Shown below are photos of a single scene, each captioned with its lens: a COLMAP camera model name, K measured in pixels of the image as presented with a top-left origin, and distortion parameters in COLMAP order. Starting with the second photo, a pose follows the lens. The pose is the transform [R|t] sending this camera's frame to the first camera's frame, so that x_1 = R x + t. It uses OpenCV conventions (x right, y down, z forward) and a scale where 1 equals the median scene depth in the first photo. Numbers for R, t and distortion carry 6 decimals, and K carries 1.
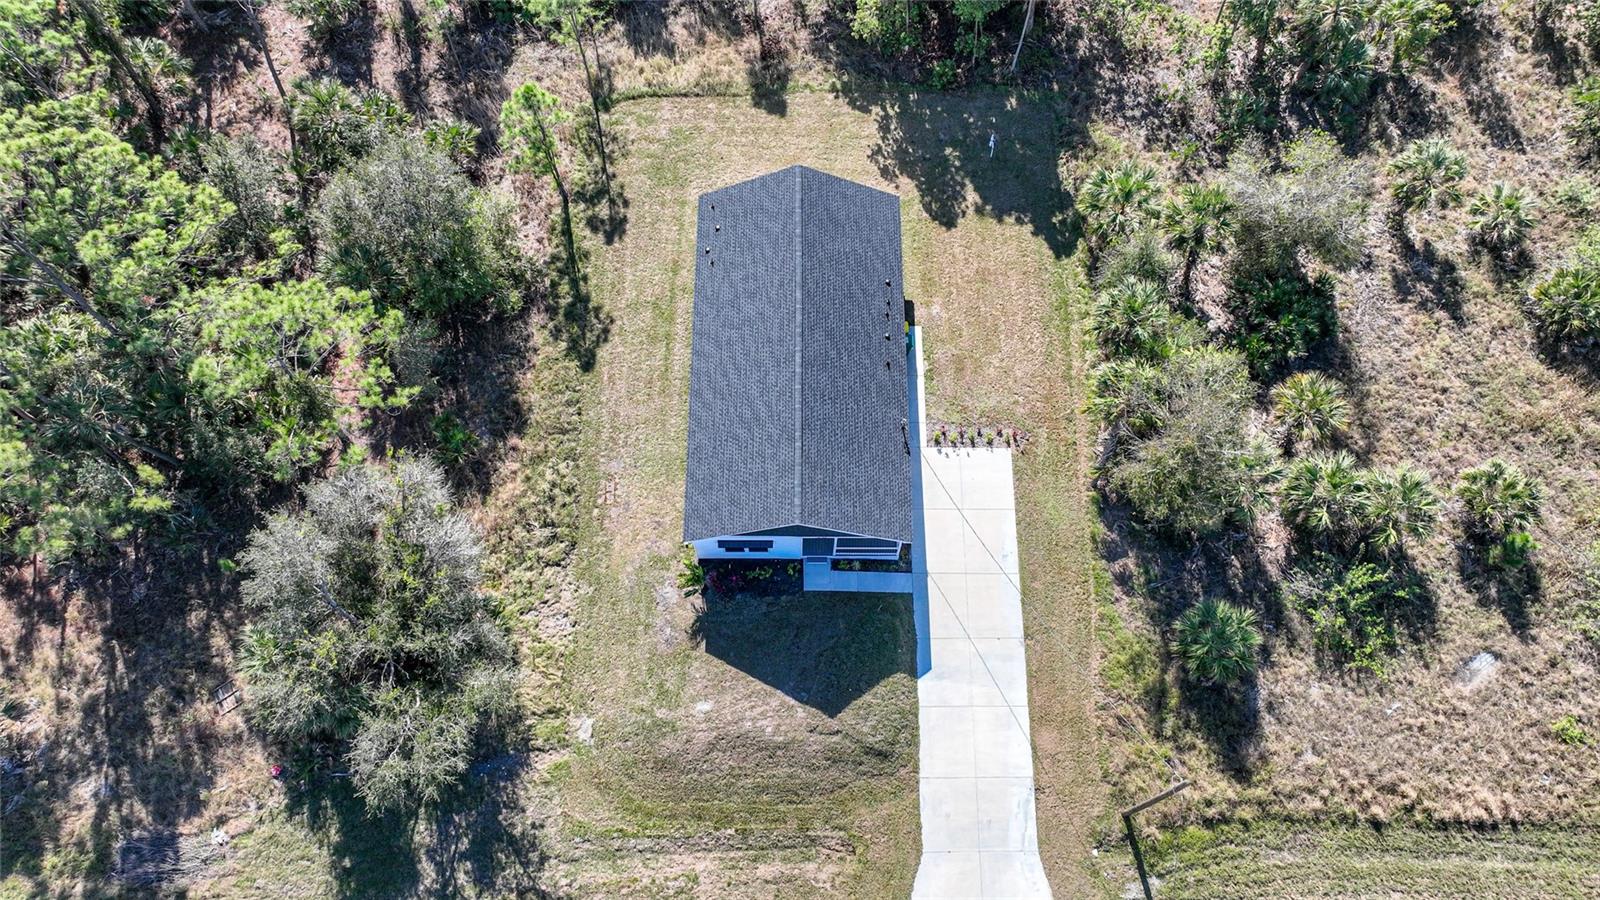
lens RADIAL K [[1124.8, 0, 800.0], [0, 1124.8, 450.0], [0, 0, 1]] dist [-0.018229, 0.040996]
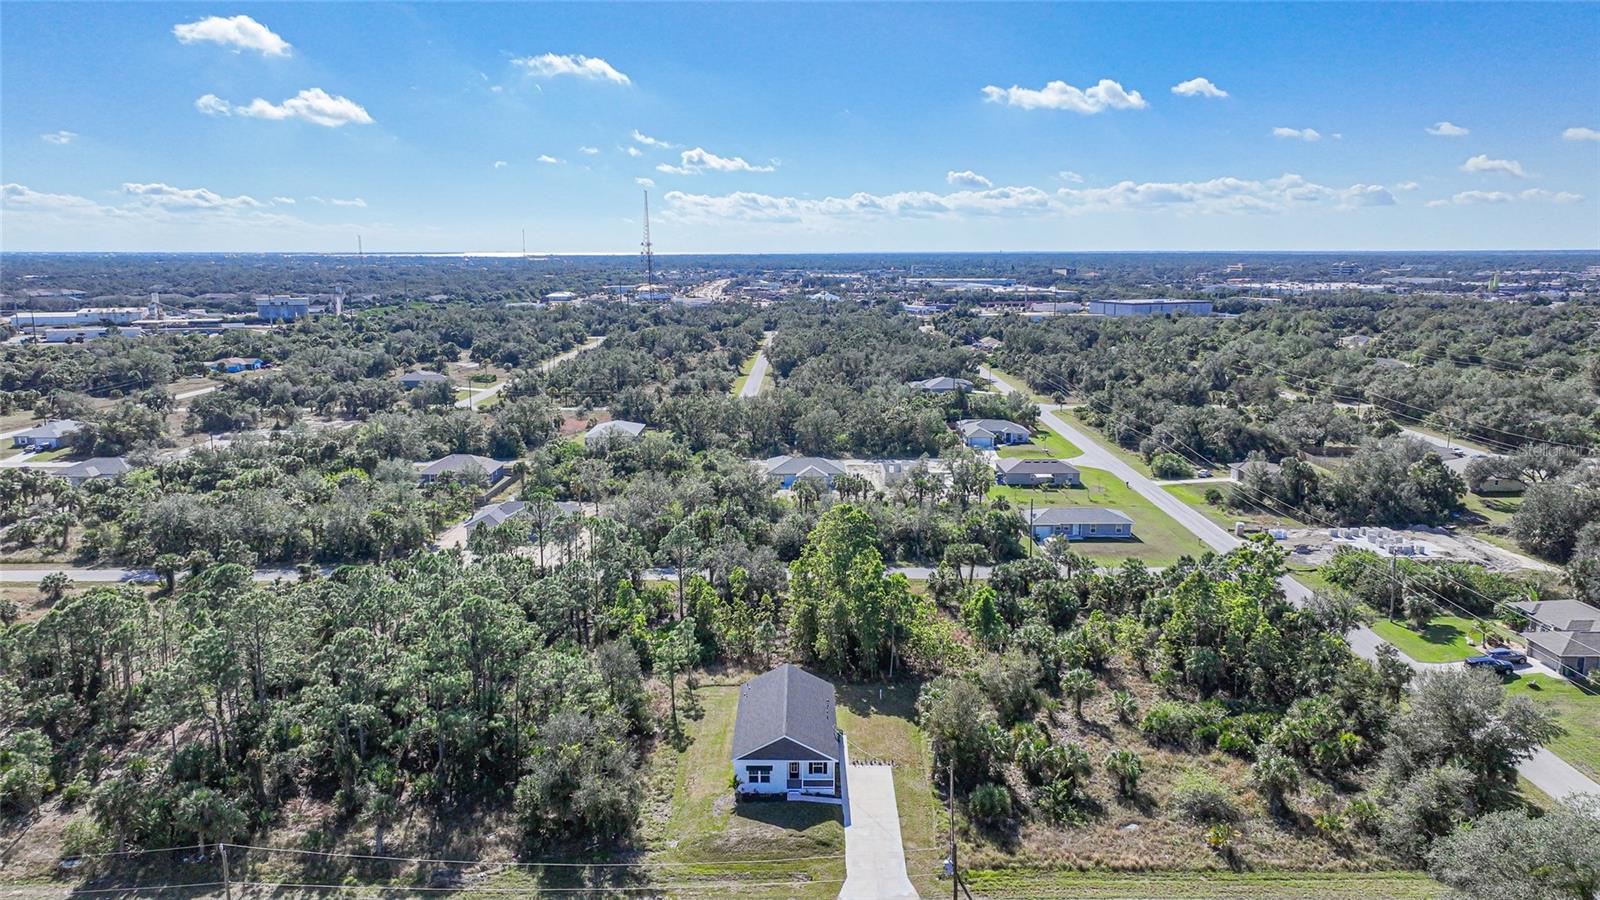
lens RADIAL K [[1124.8, 0, 800.0], [0, 1124.8, 450.0], [0, 0, 1]] dist [-0.018229, 0.040996]
pose [[0.999990, 0.004568, 0.000040, 0.023735], [-0.002465, 0.547021, -0.837115, 1.501626], [-0.003846, 0.837106, 0.547027, -0.635884]]
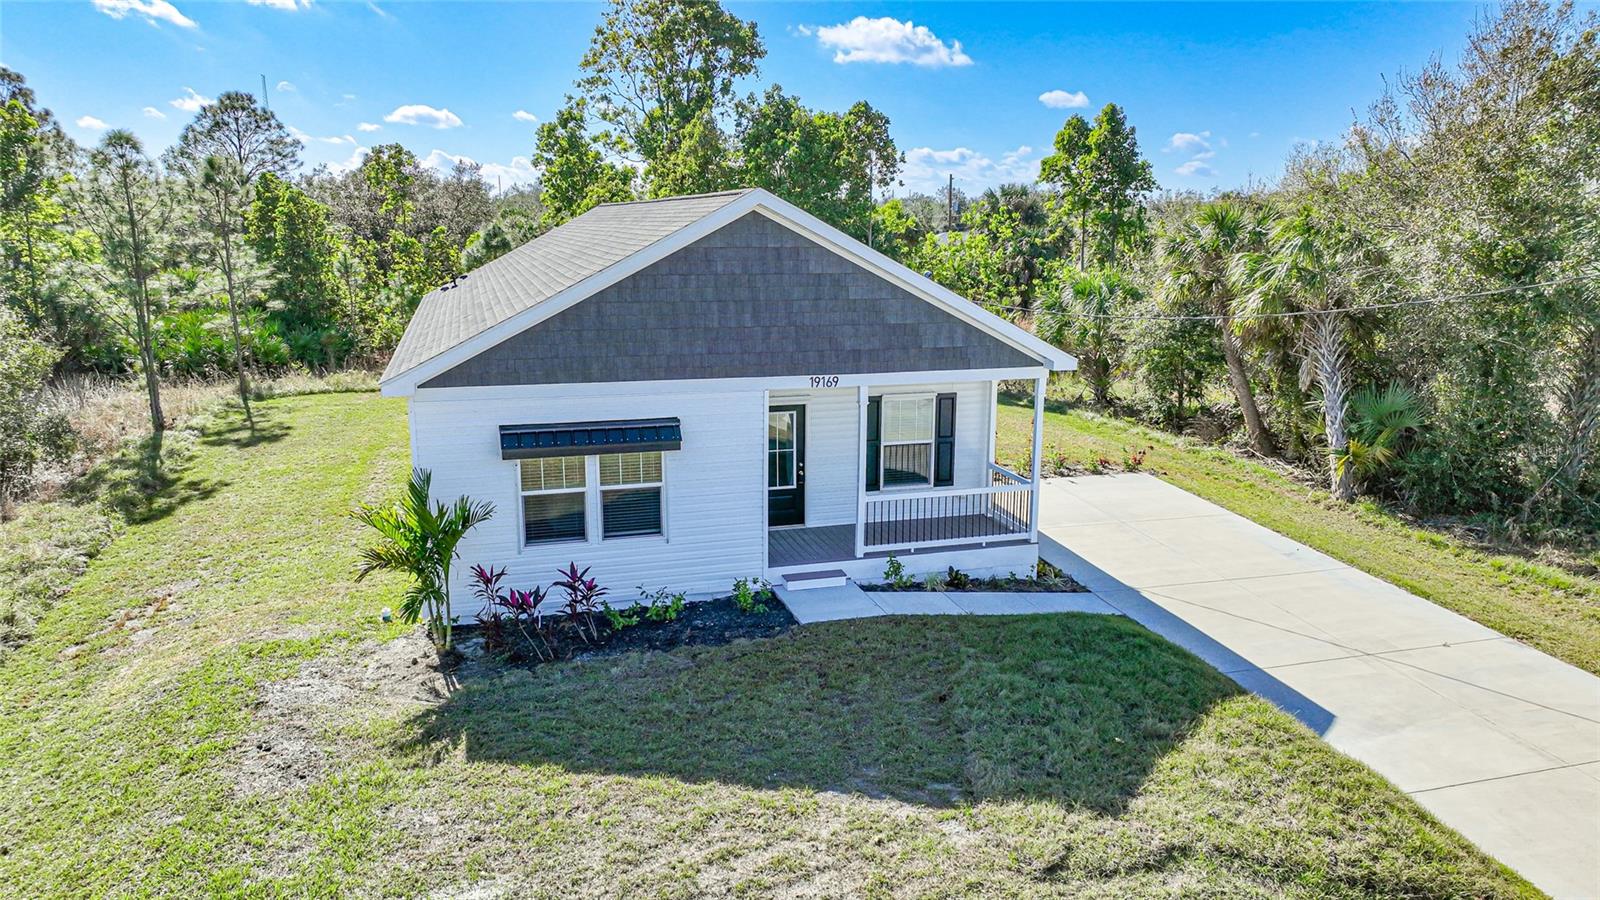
lens RADIAL K [[1124.8, 0, 800.0], [0, 1124.8, 450.0], [0, 0, 1]] dist [-0.018229, 0.040996]
pose [[0.959289, -0.051139, 0.277757, -0.079427], [0.258059, 0.558332, -0.788461, 0.343058], [-0.114760, 0.828040, 0.548799, 0.822298]]
